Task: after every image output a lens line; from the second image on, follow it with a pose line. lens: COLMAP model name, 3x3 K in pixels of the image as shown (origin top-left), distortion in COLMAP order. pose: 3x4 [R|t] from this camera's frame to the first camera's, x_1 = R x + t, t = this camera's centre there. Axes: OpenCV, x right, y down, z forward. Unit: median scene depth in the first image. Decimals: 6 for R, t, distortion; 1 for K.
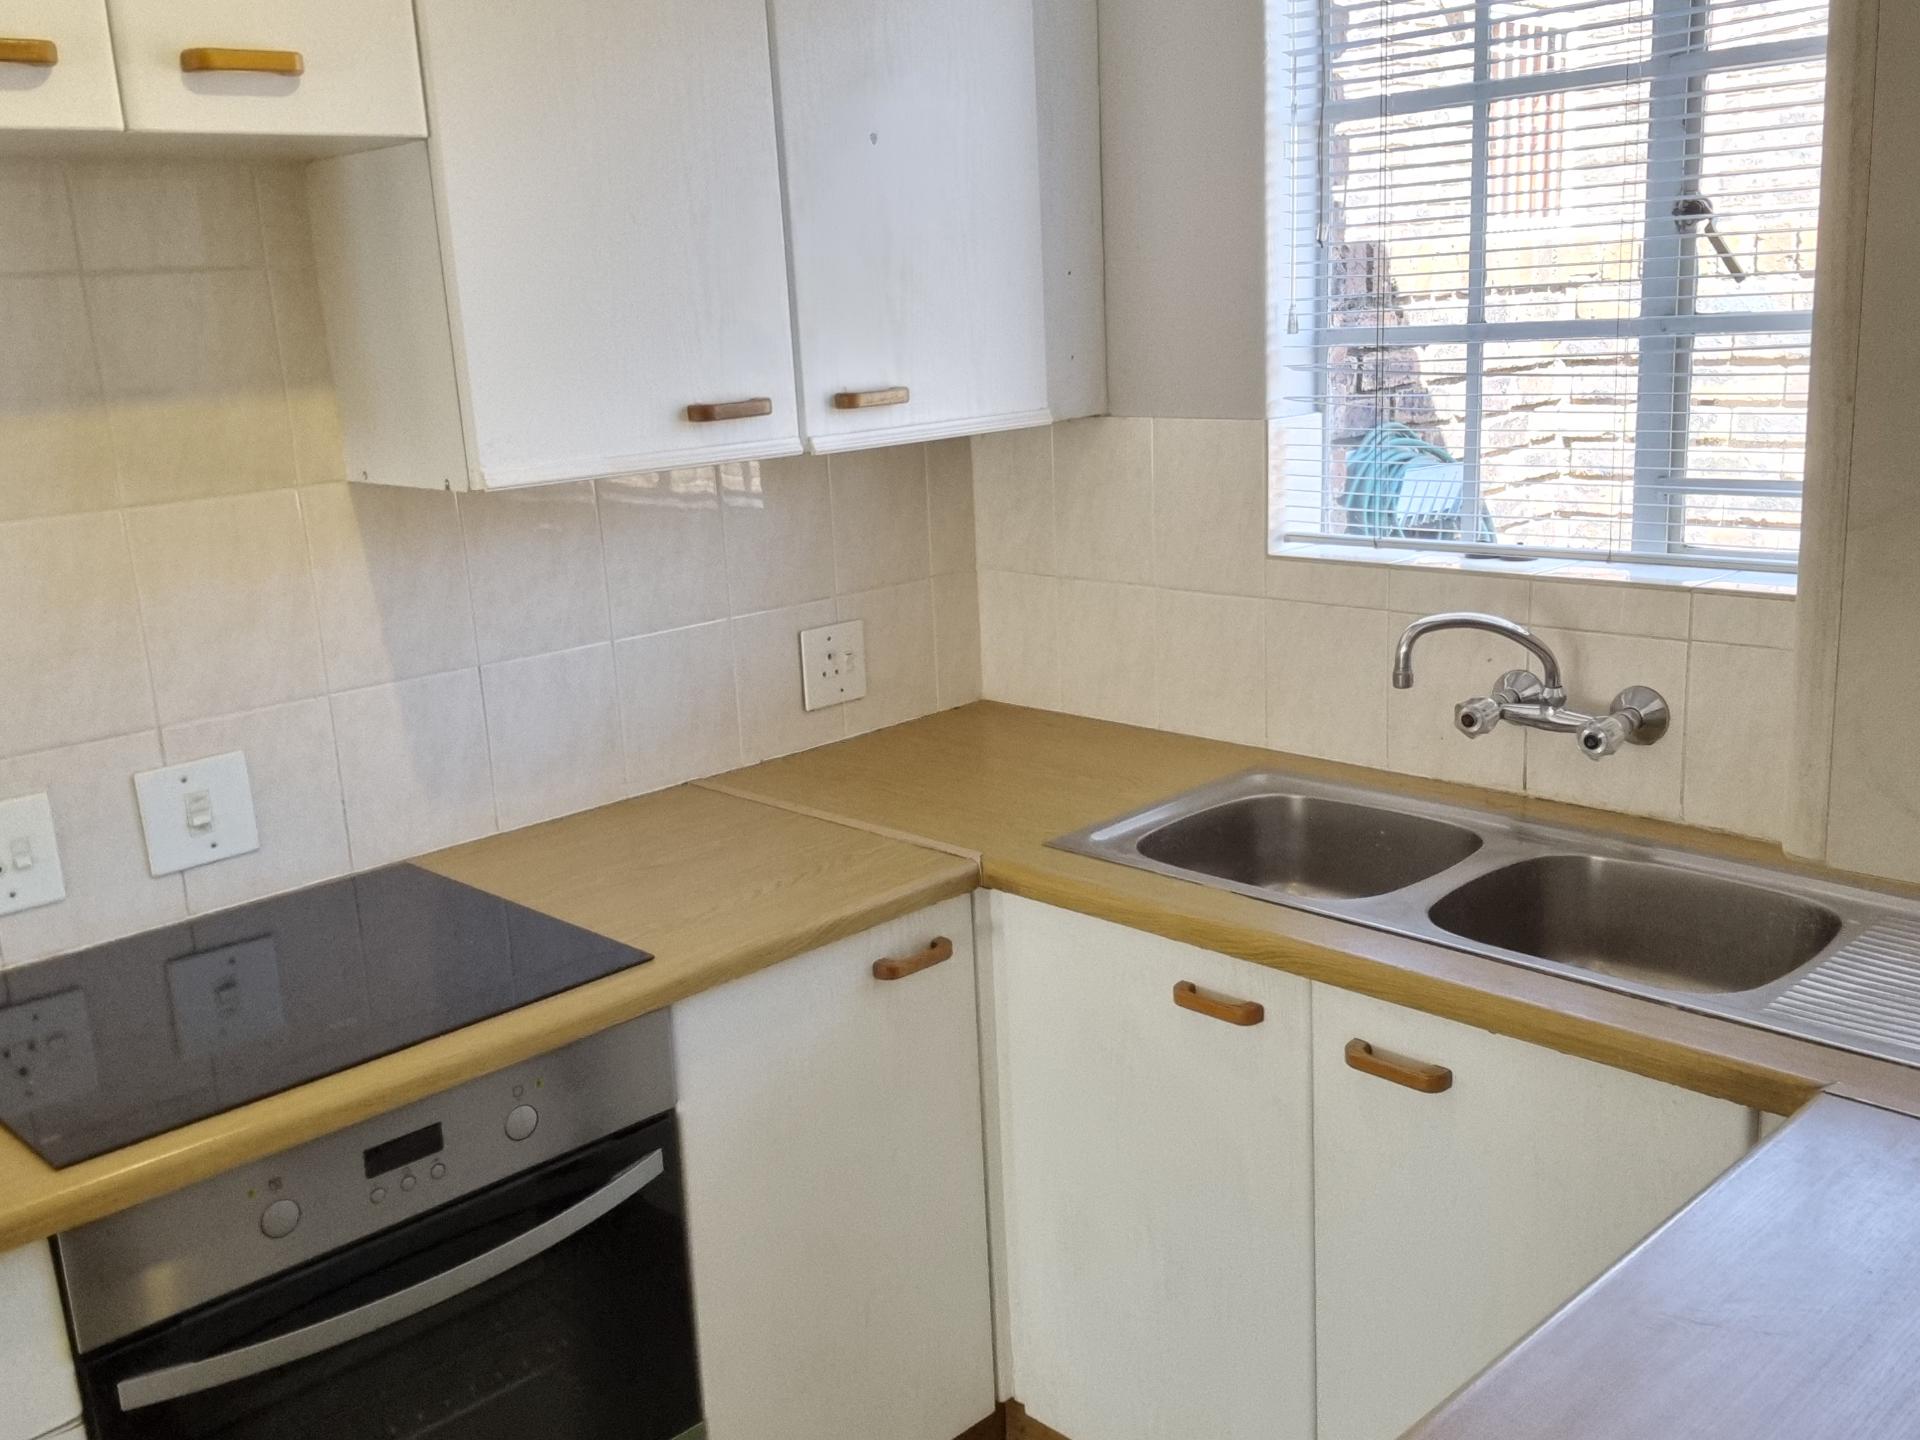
lens RADIAL K [[1800.3, 0, 979.9], [0, 1800.3, 732.1], [0, 0, 1]] dist [0.028156, 0.000000]
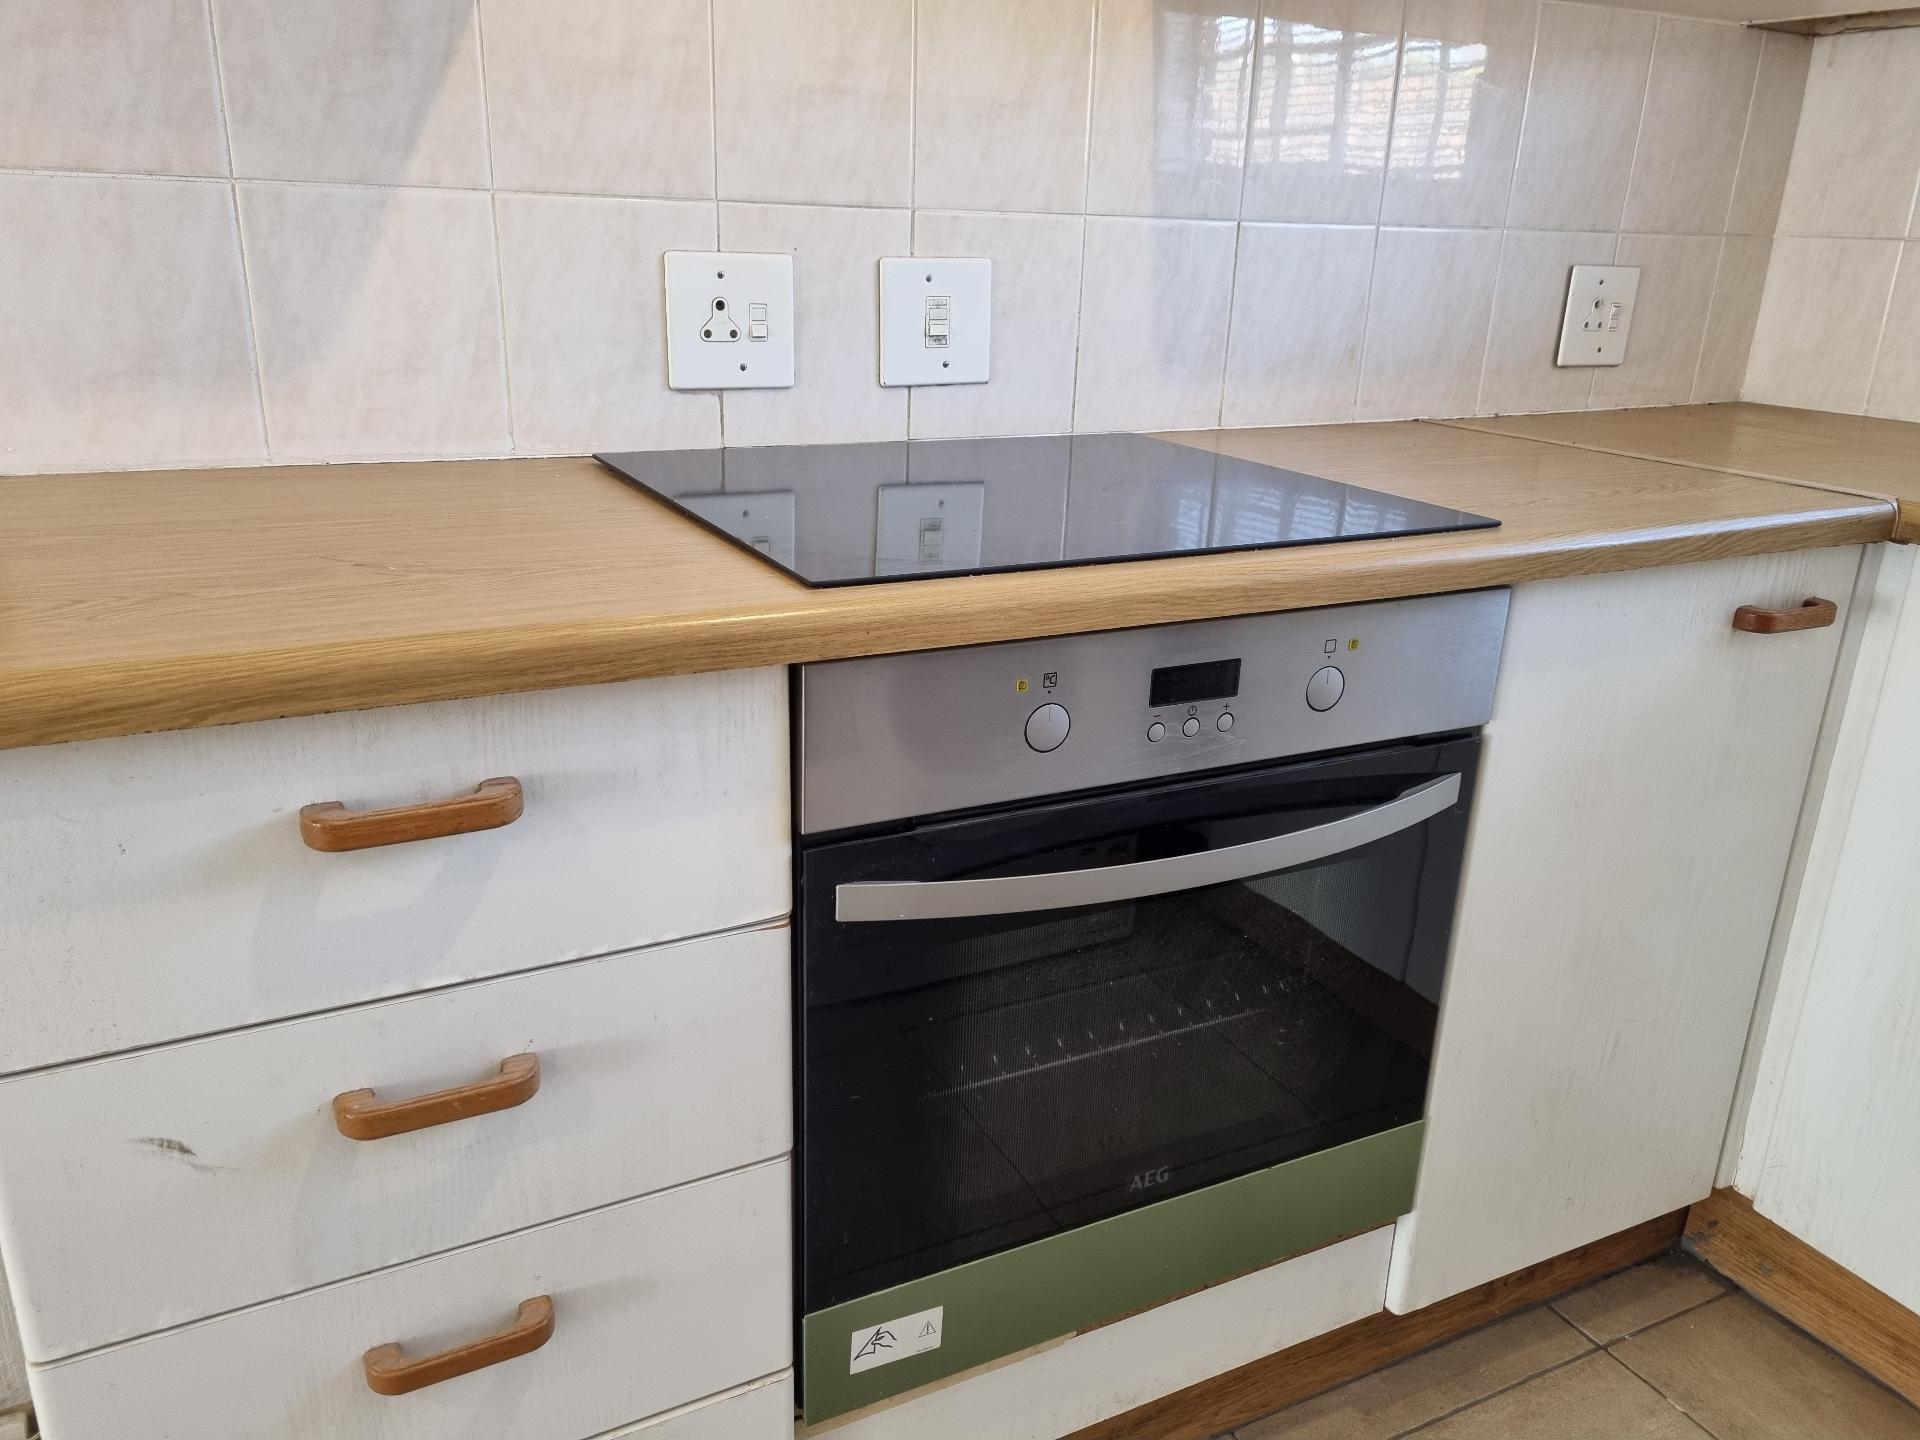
lens RADIAL K [[1435.8, 0, 952.9], [0, 1435.8, 717.0], [0, 0, 1]] dist [0.065740, -0.054009]
pose [[0.947216, 0.172081, -0.270499, -0.197733], [-0.146940, 0.982925, 0.110754, 0.153781], [0.284939, -0.065161, 0.956328, 0.310772]]
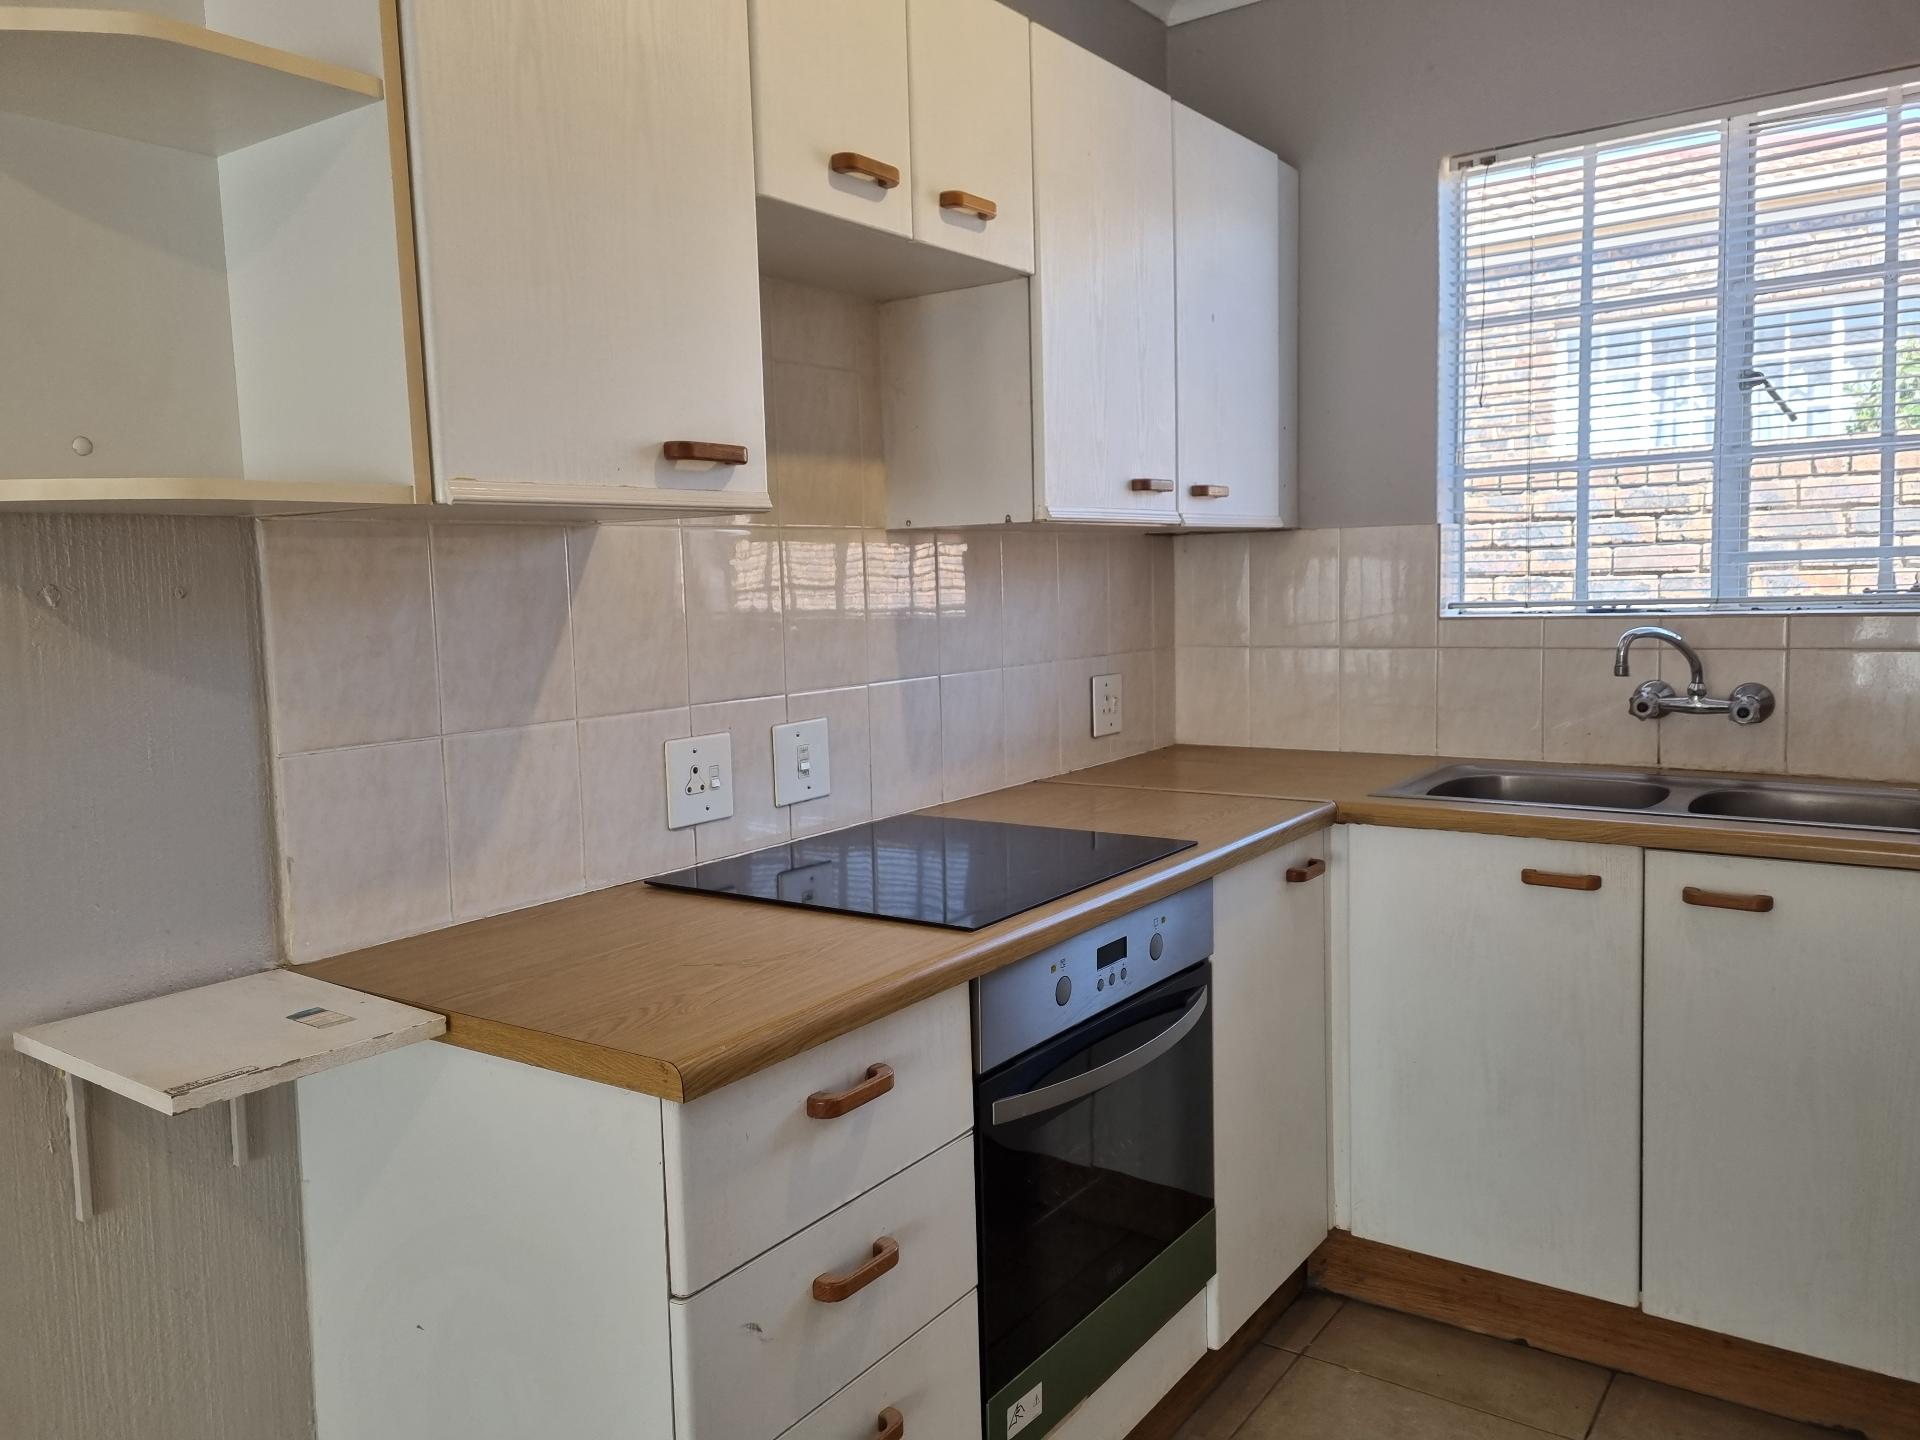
lens RADIAL K [[1435.8, 0, 943.6], [0, 1435.8, 712.0], [0, 0, 1]] dist [0.065740, -0.054009]
pose [[0.986626, 0.003379, 0.162963, -0.497017], [0.021692, 0.988170, -0.151818, 0.170108], [-0.161549, 0.153322, 0.974882, -0.055775]]
